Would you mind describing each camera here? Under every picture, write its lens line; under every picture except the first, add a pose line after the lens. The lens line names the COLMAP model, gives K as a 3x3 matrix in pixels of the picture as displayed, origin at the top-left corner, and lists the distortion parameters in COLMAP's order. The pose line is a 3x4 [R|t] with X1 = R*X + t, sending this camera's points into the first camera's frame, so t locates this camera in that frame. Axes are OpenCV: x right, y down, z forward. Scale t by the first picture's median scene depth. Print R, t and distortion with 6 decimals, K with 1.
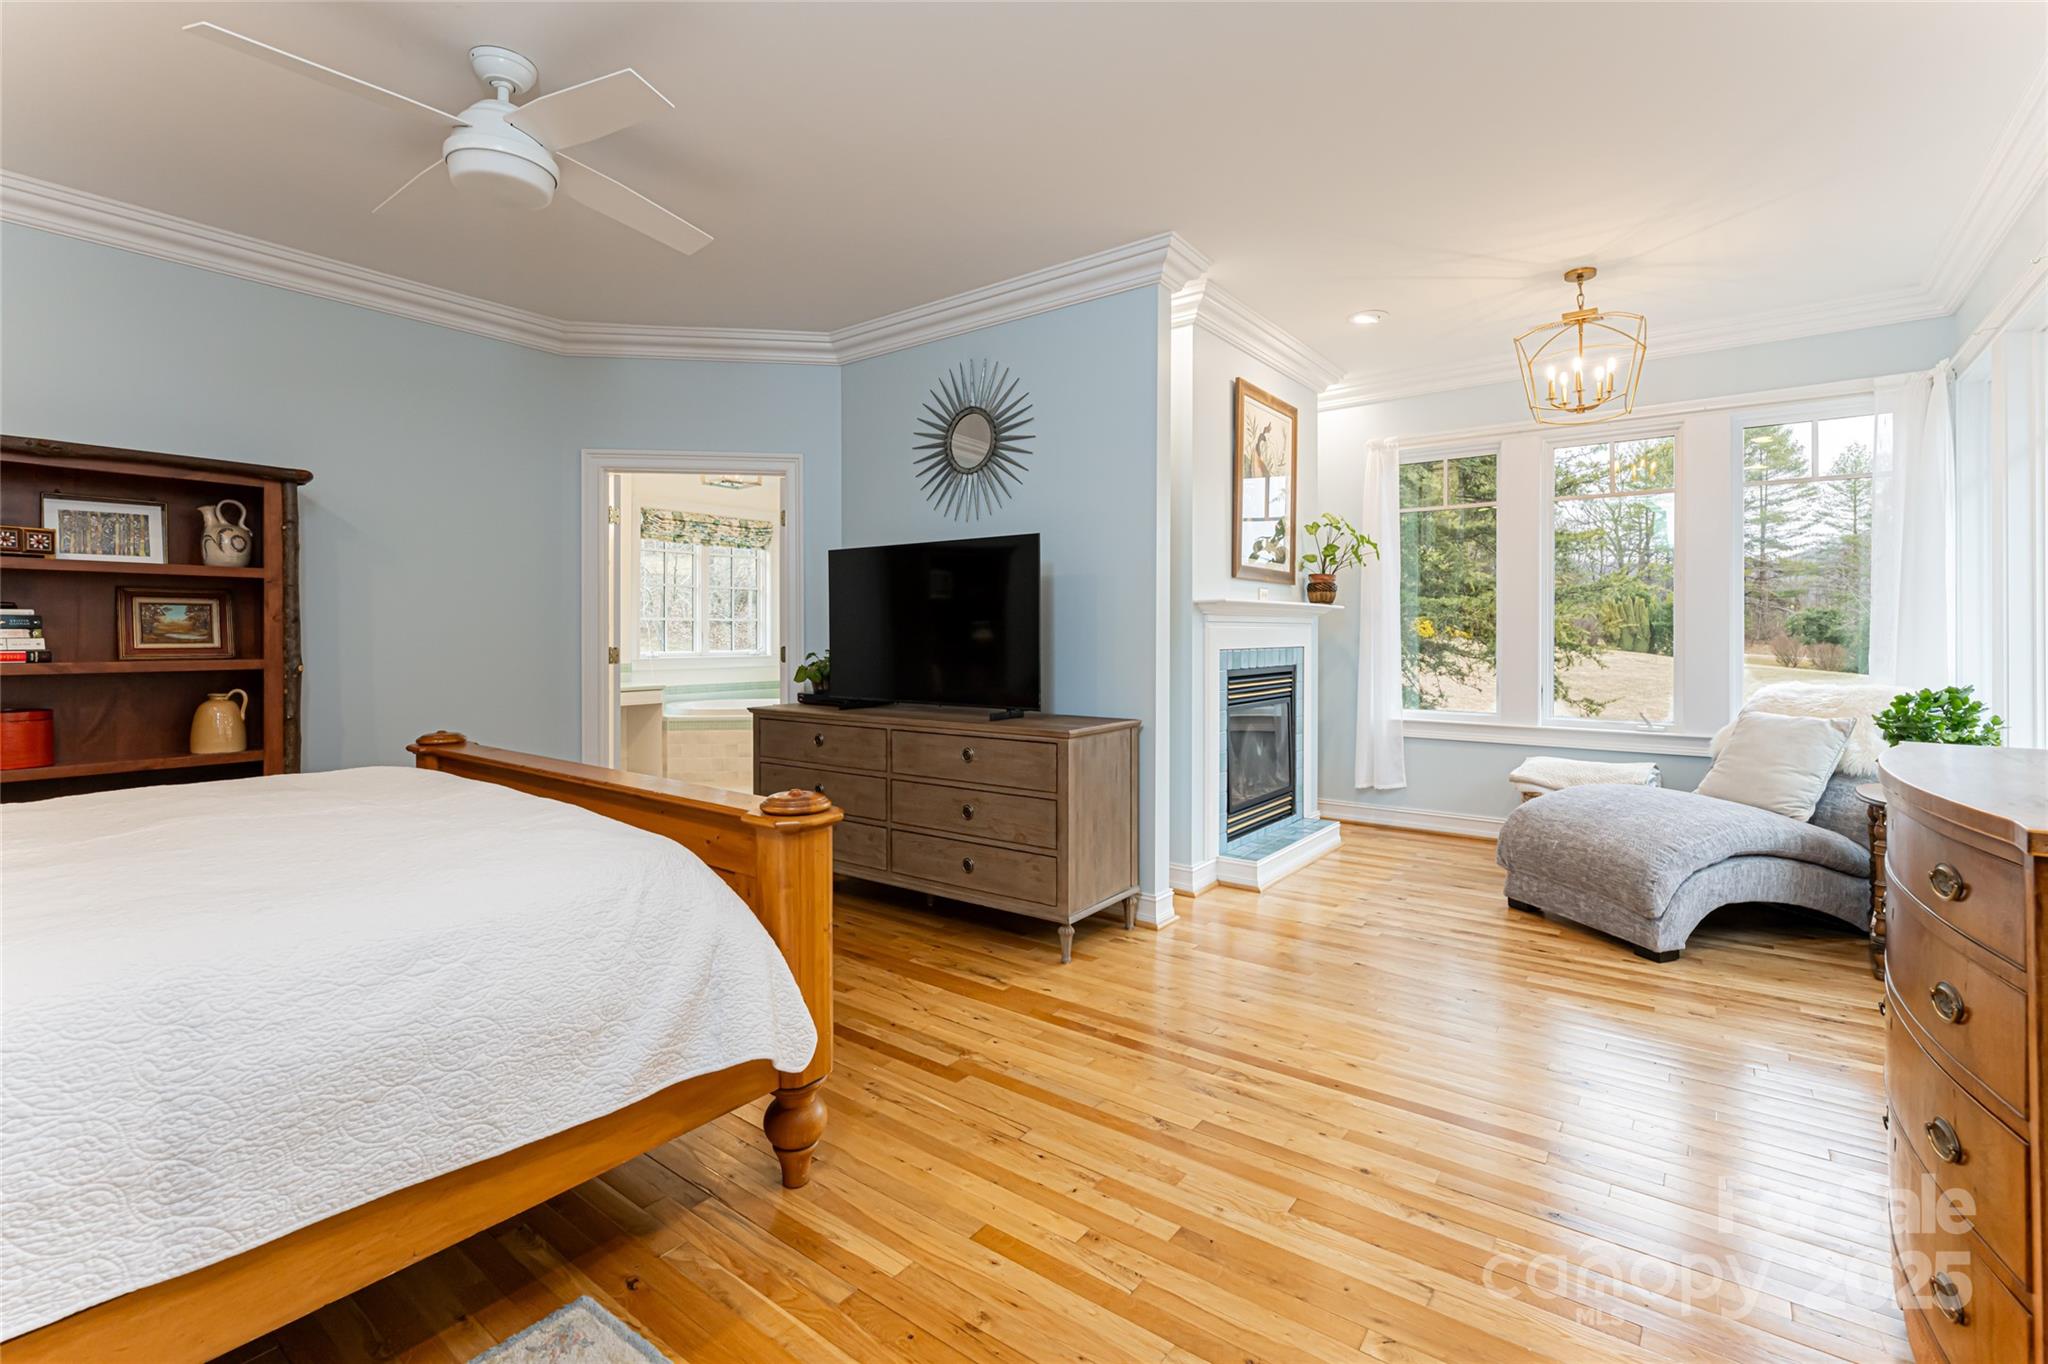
lens RADIAL K [[930.1, 0, 1010.4], [0, 930.1, 633.3], [0, 0, 1]] dist [0.003777, 0.001218]
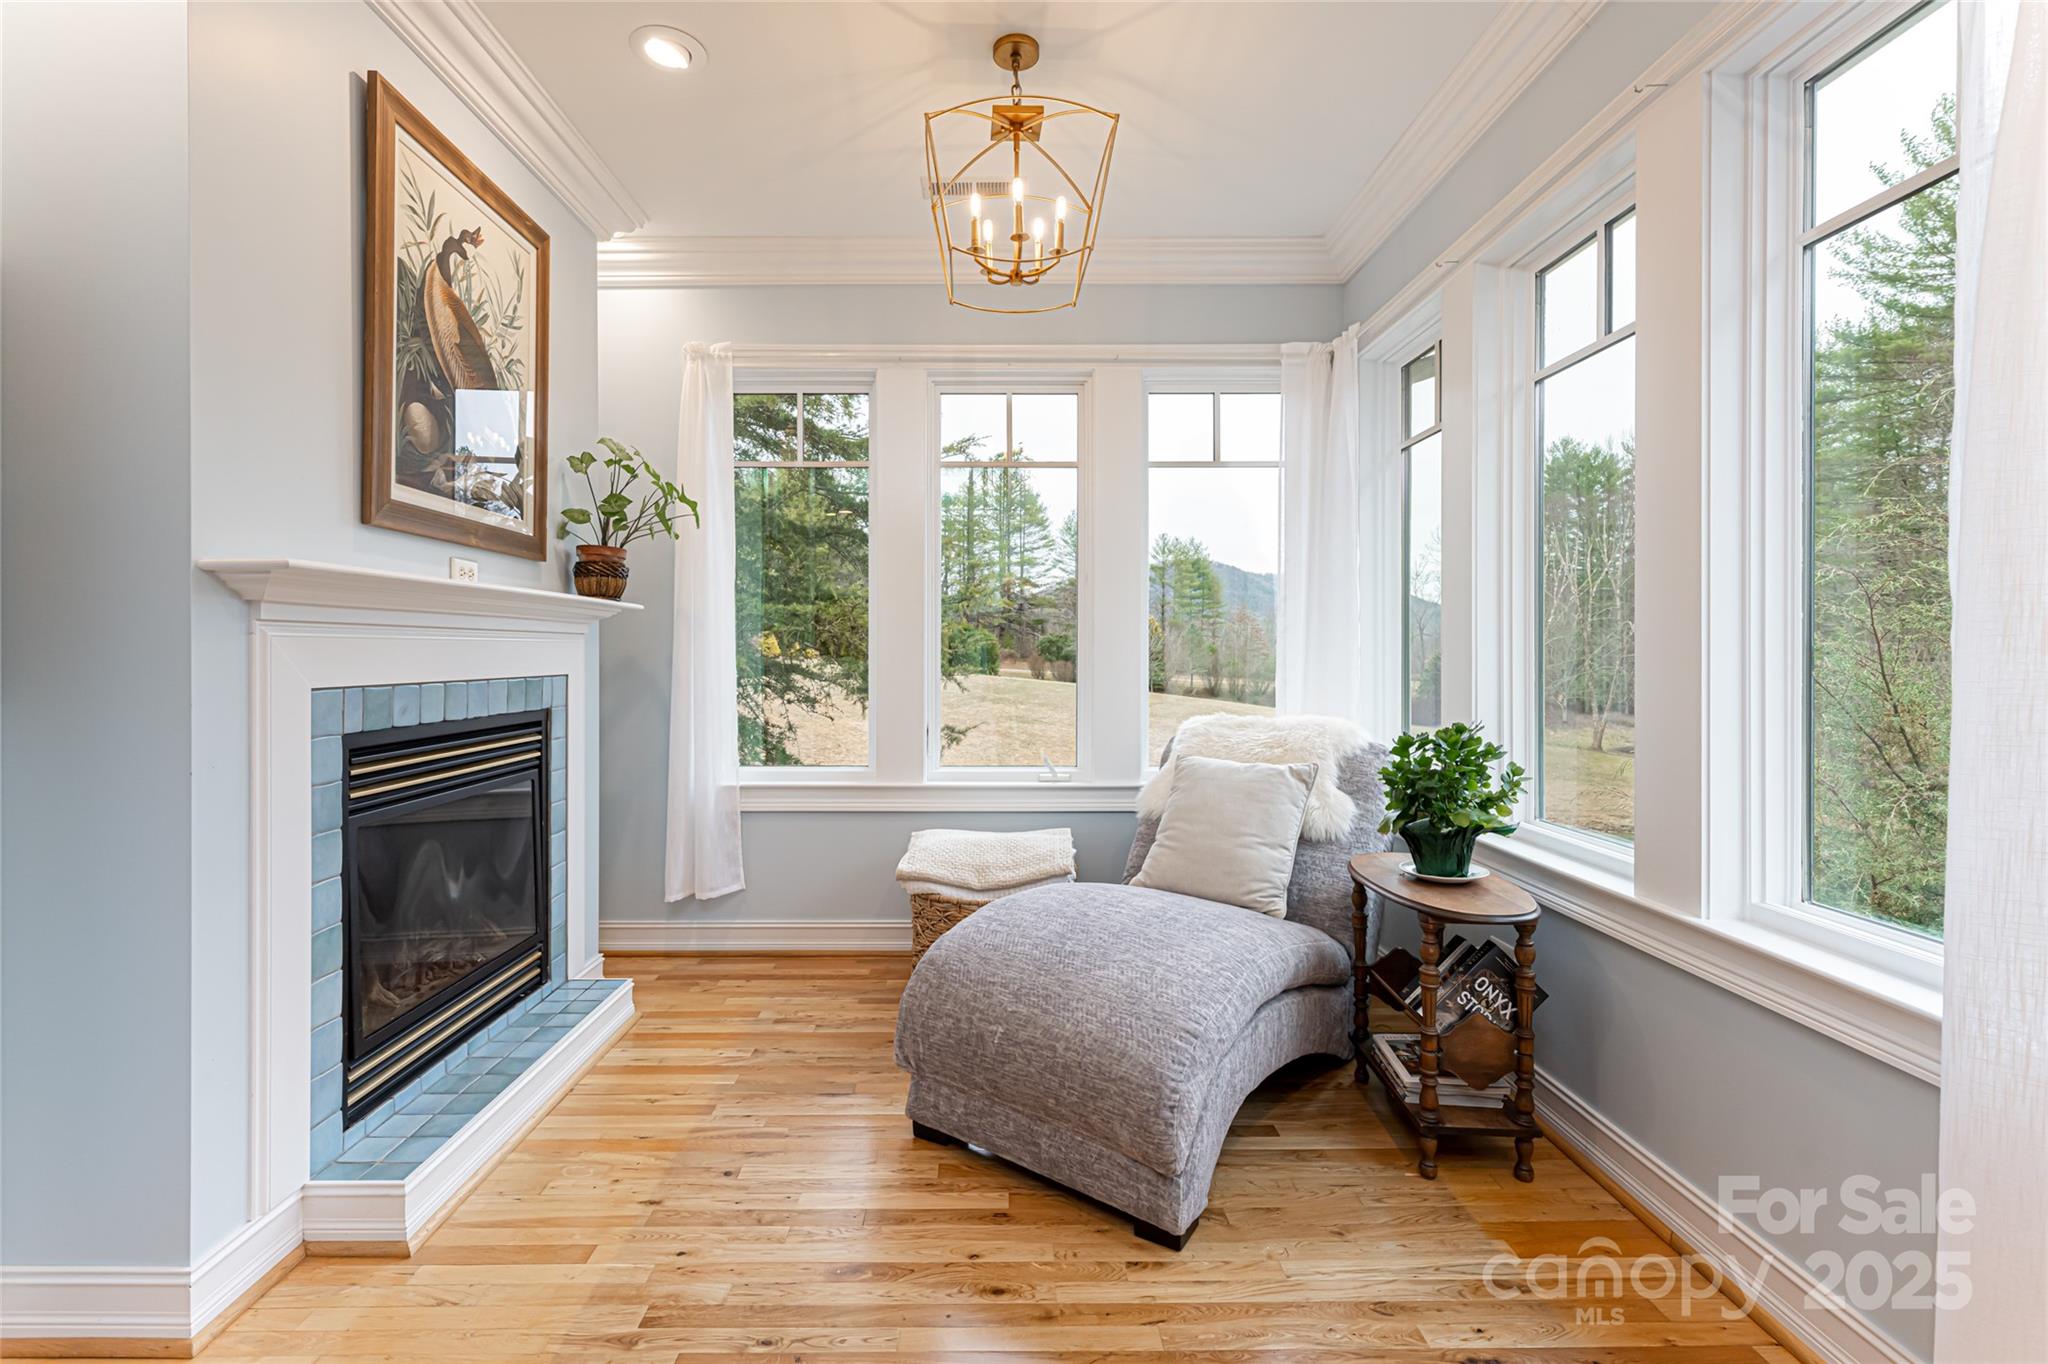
lens RADIAL K [[930.1, 0, 1017.9], [0, 930.1, 662.0], [0, 0, 1]] dist [0.003777, 0.001218]
pose [[0.777565, -0.006093, 0.628773, 0.178283], [-0.000067, 0.999952, 0.009772, 0.001433], [-0.628803, -0.007640, 0.777527, 0.404437]]
